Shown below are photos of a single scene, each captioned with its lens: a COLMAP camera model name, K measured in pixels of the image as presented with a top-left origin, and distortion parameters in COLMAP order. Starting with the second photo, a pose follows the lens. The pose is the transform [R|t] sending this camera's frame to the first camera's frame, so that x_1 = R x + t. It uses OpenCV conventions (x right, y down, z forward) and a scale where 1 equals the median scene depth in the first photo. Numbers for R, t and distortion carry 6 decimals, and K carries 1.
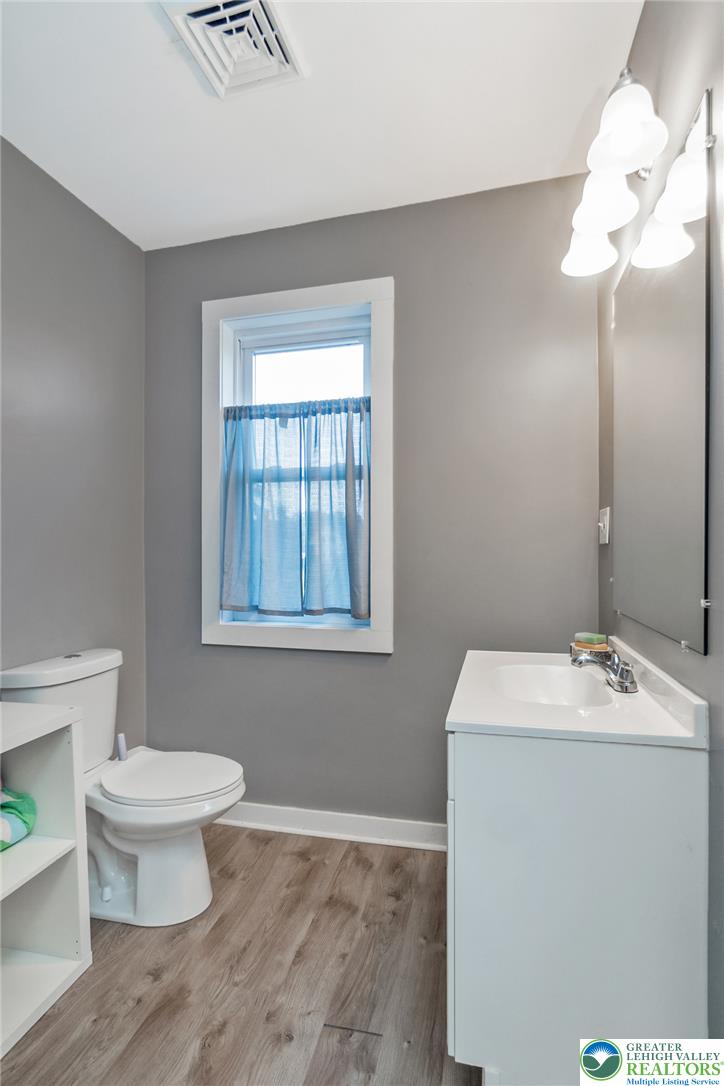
lens RADIAL K [[517.6, 0, 370.4], [0, 517.6, 552.4], [0, 0, 1]] dist [0.006518, 0.000988]
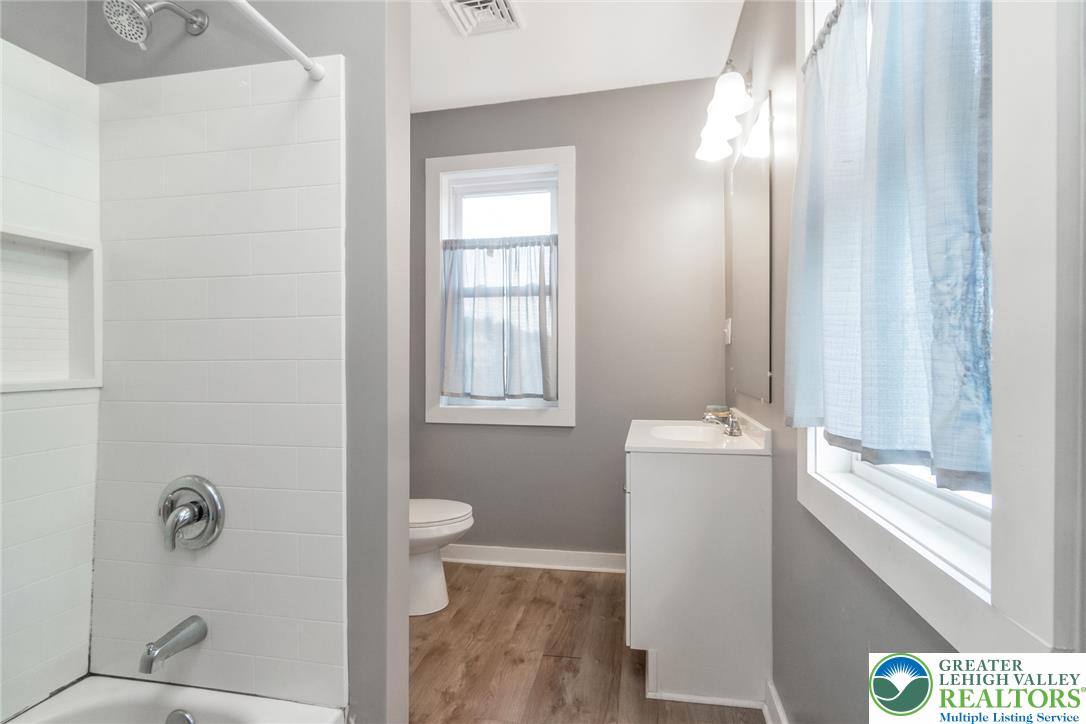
lens RADIAL K [[517.6, 0, 539.0], [0, 517.6, 354.9], [0, 0, 1]] dist [0.006518, 0.000988]
pose [[0.999540, -0.001809, 0.030275, -0.100686], [0.001957, 0.999986, -0.004843, 0.017924], [-0.030265, 0.004900, 0.999530, -0.372328]]
